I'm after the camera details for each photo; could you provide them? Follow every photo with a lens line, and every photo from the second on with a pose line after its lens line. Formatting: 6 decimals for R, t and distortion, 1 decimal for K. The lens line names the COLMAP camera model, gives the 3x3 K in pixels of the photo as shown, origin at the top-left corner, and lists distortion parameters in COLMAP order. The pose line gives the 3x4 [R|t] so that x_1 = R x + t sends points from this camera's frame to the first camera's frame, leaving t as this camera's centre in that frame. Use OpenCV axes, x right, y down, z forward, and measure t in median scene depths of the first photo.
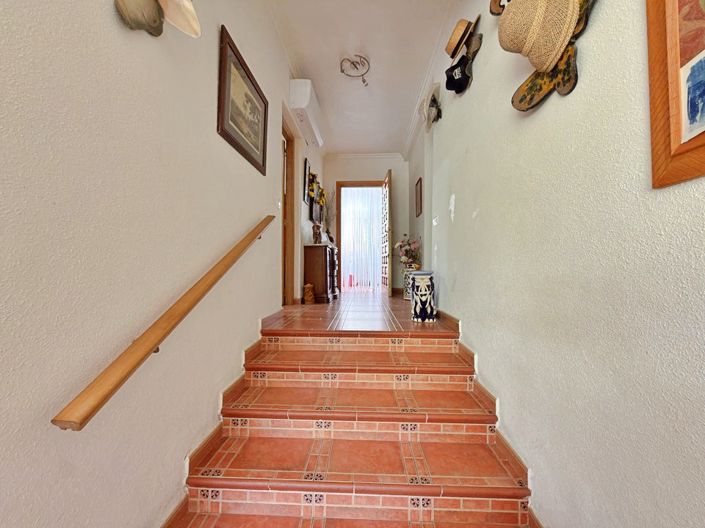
lens RADIAL K [[281.5, 0, 352.6], [0, 281.5, 263.7], [0, 0, 1]] dist [-0.001116, 0.000029]
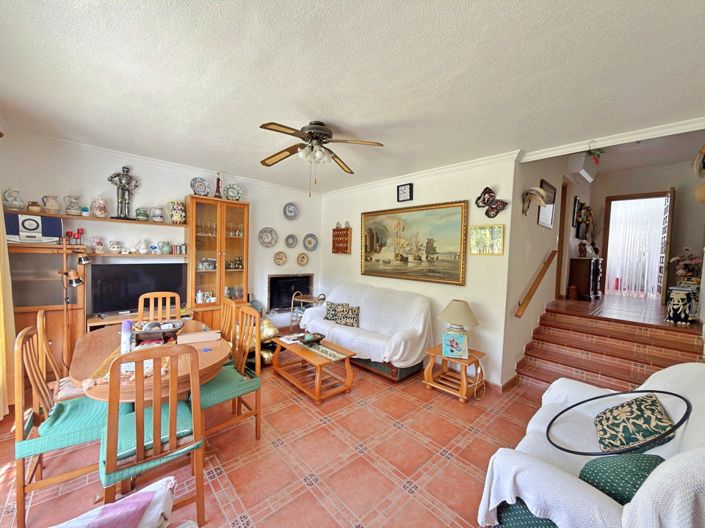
lens RADIAL K [[281.5, 0, 352.8], [0, 281.5, 264.0], [0, 0, 1]] dist [-0.001116, 0.000029]
pose [[0.704852, 0.054832, -0.707232, 0.052044], [-0.022082, 0.998221, 0.055386, -0.082967], [0.709011, -0.023422, 0.704809, -0.705528]]
